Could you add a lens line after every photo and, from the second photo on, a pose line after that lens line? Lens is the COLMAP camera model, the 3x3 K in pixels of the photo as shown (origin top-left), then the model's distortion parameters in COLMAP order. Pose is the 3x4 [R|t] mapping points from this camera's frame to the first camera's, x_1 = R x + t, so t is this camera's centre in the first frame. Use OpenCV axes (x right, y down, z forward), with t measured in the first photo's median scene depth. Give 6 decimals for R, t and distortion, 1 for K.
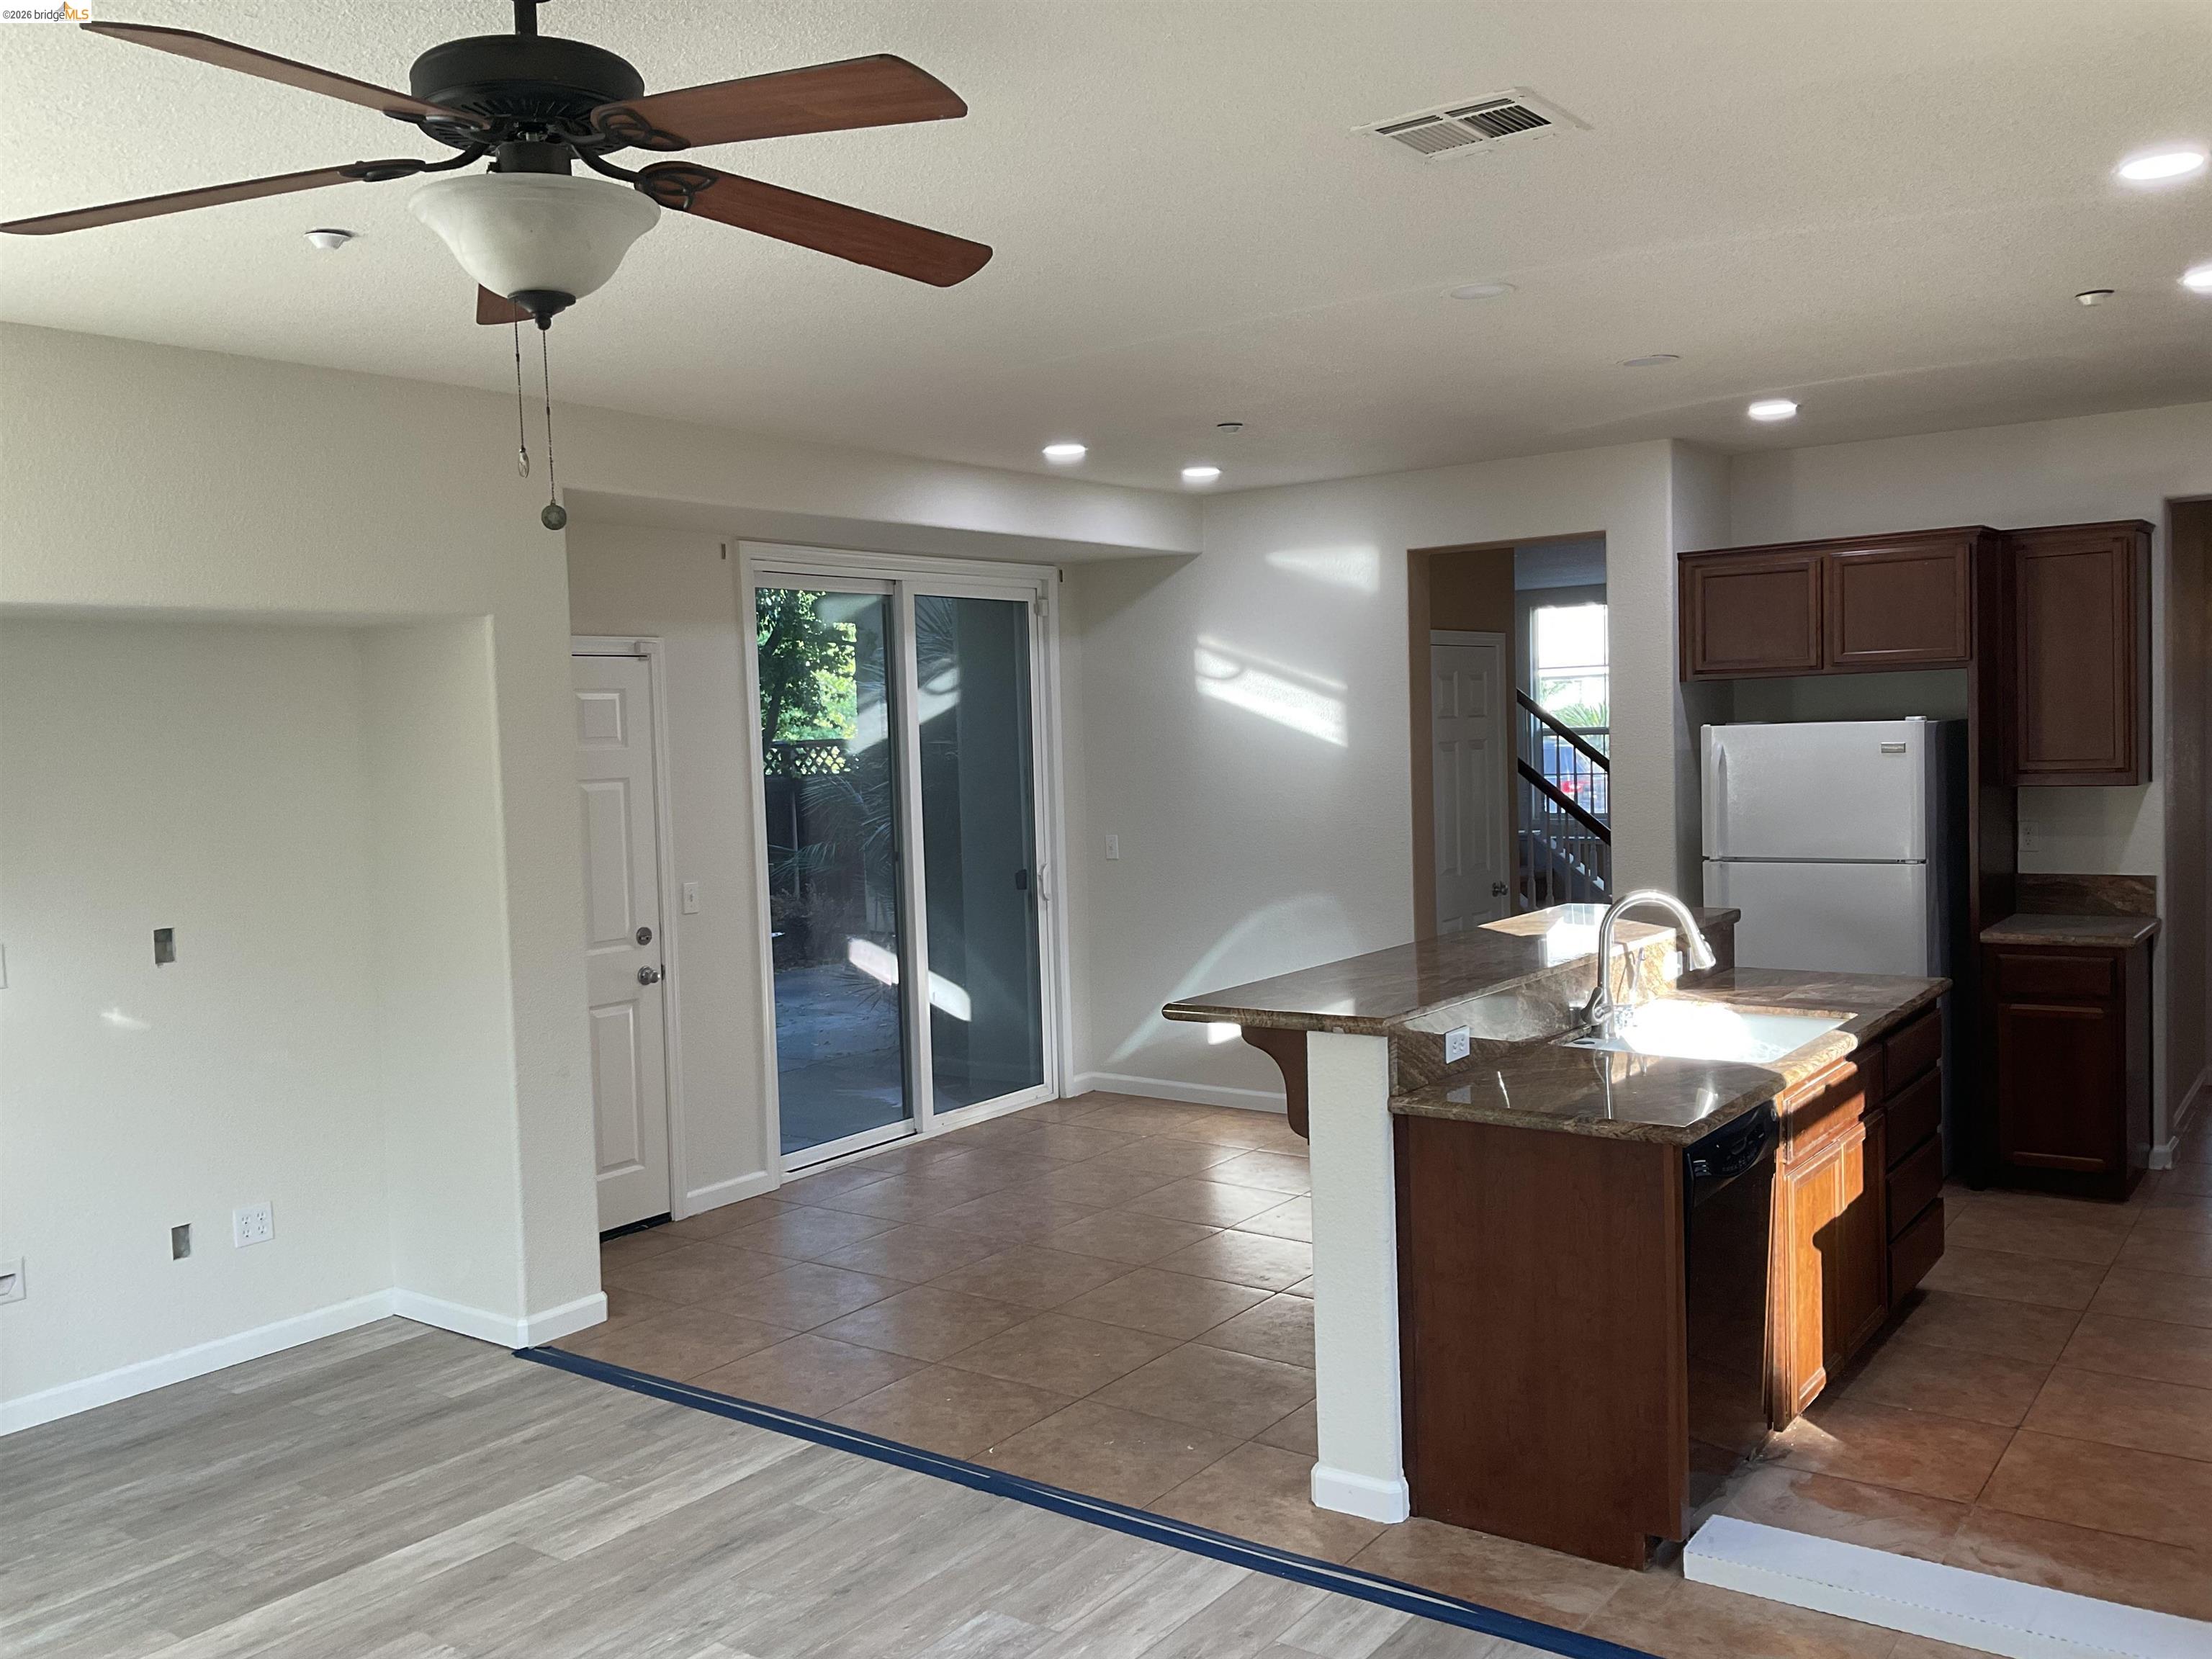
lens RADIAL K [[1849.9, 0, 1102.9], [0, 1849.9, 833.7], [0, 0, 1]] dist [0.005648, 0.000401]
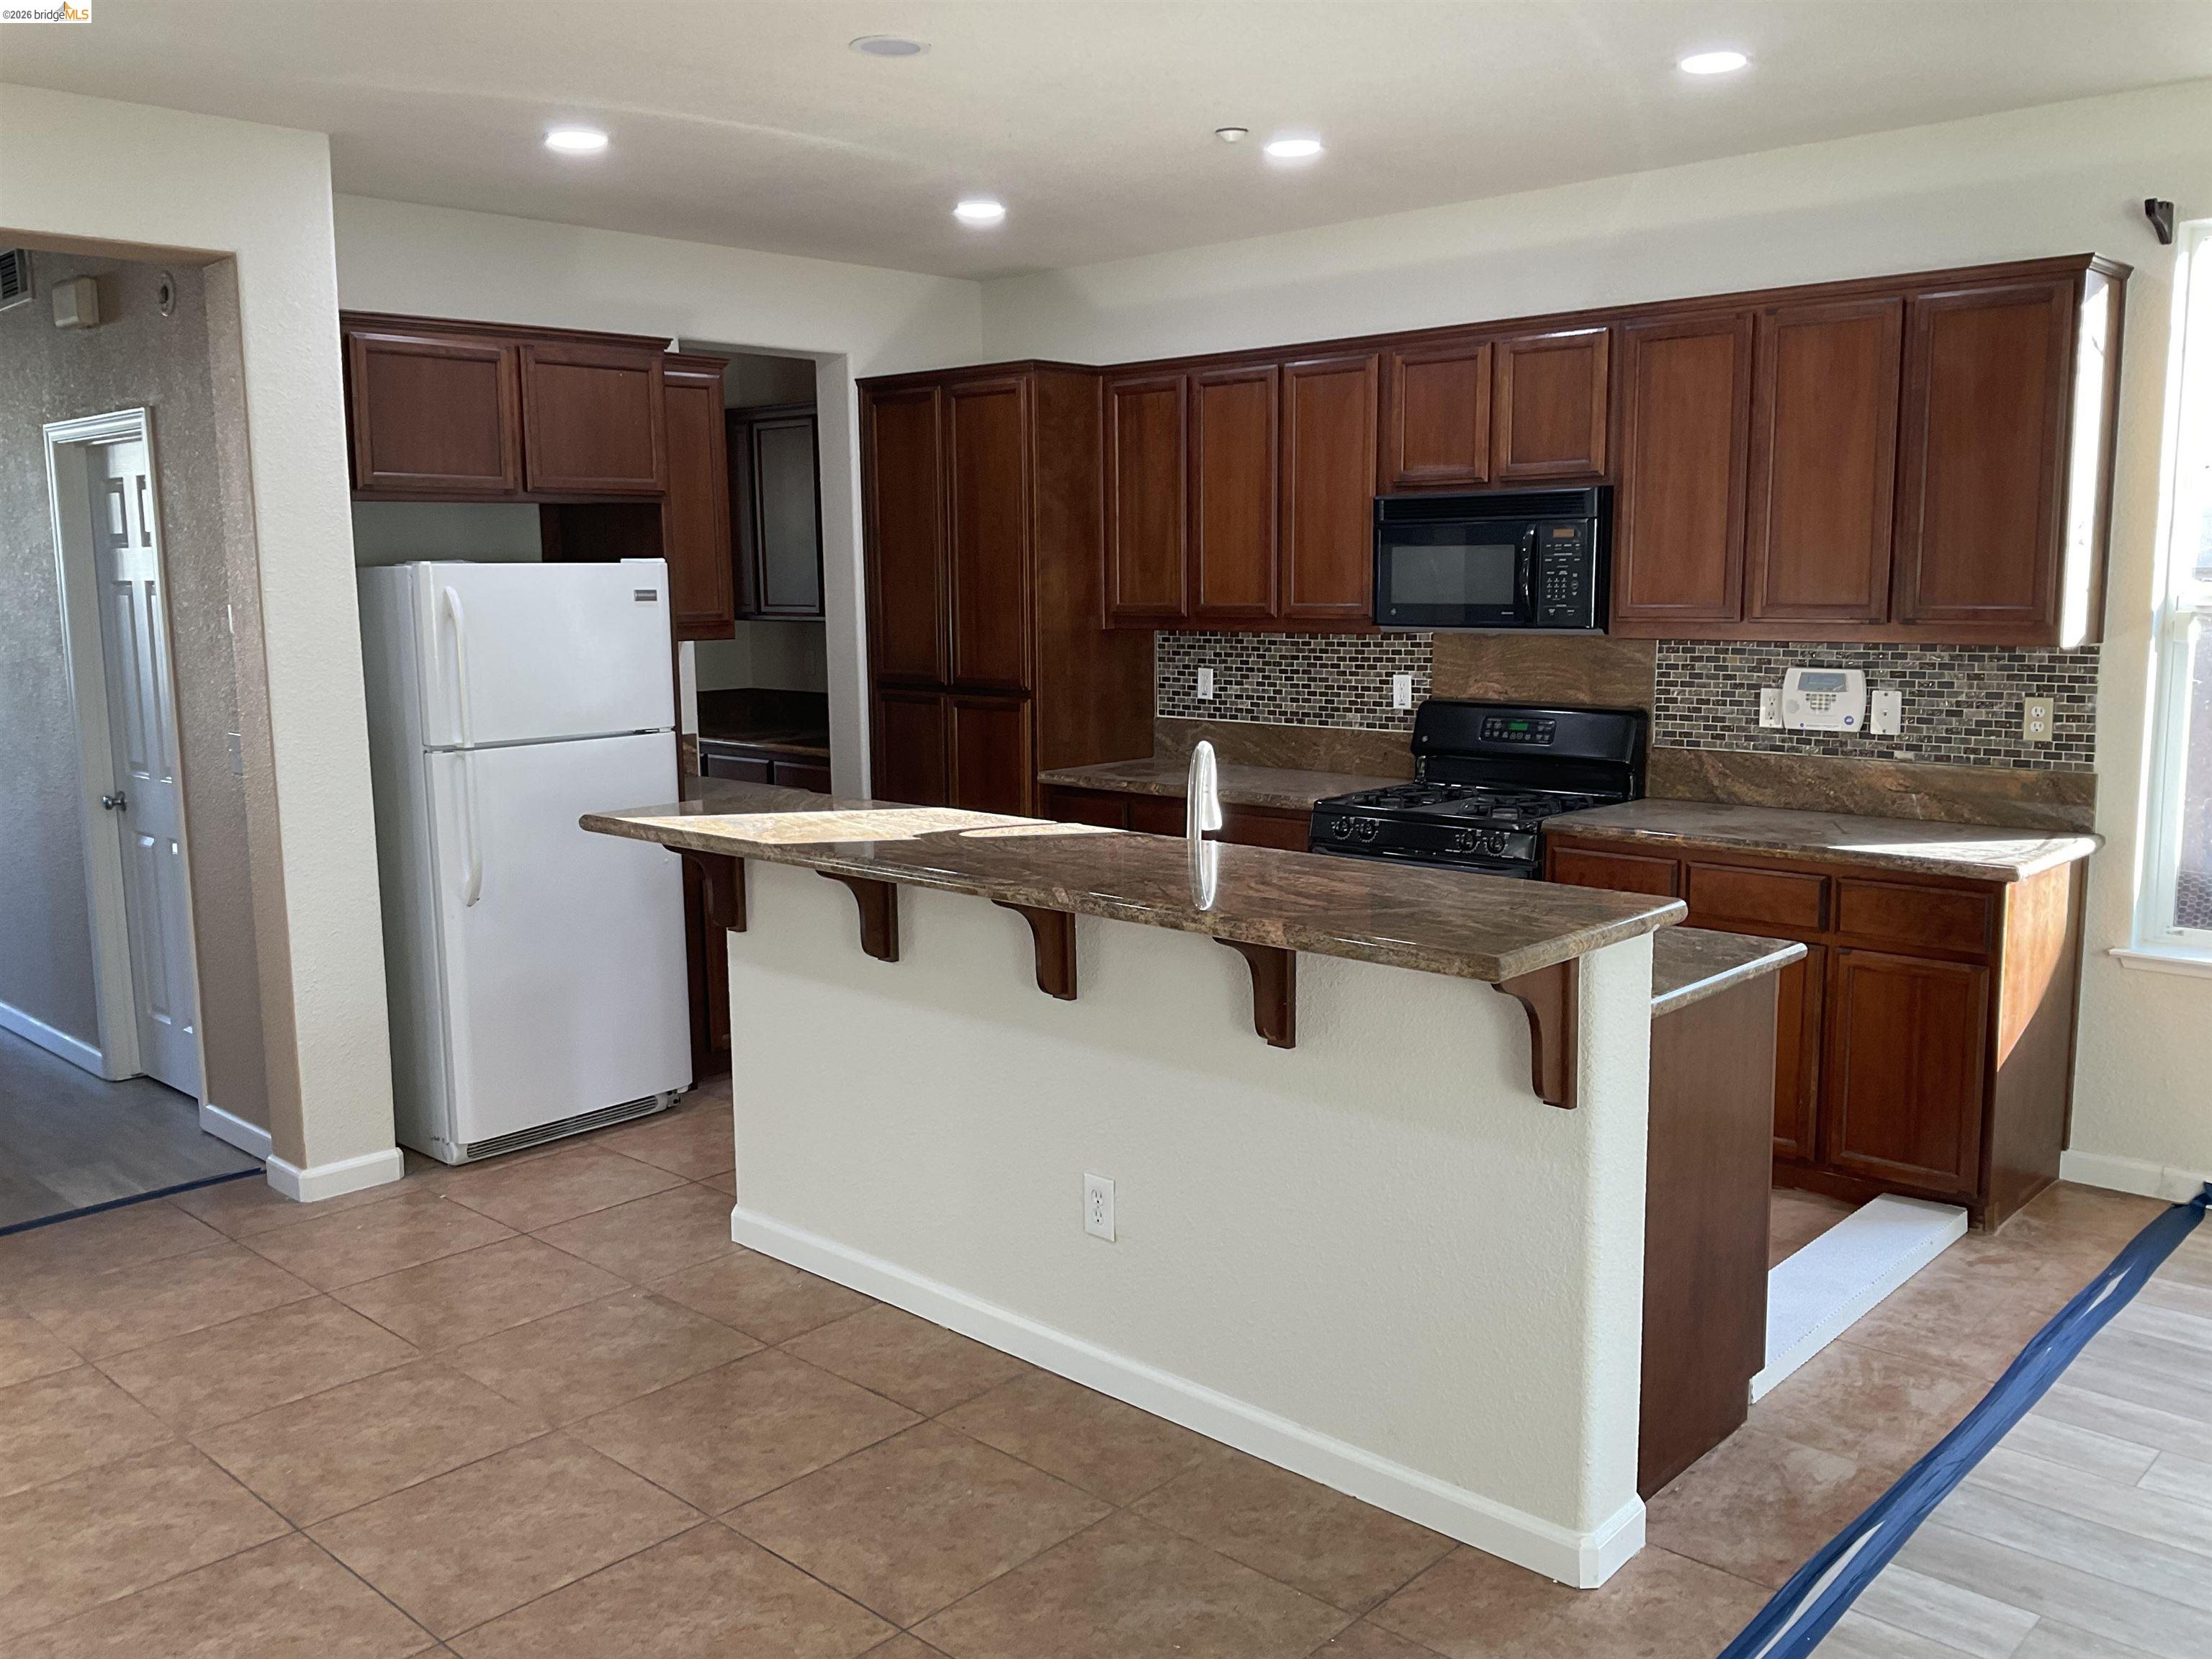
lens RADIAL K [[1849.9, 0, 1103.5], [0, 1849.9, 821.9], [0, 0, 1]] dist [0.005648, 0.000401]
pose [[0.107412, -0.105168, 0.988637, -0.546793], [0.062512, 0.993136, 0.098855, -0.020431], [-0.992247, 0.051183, 0.113249, 0.999800]]
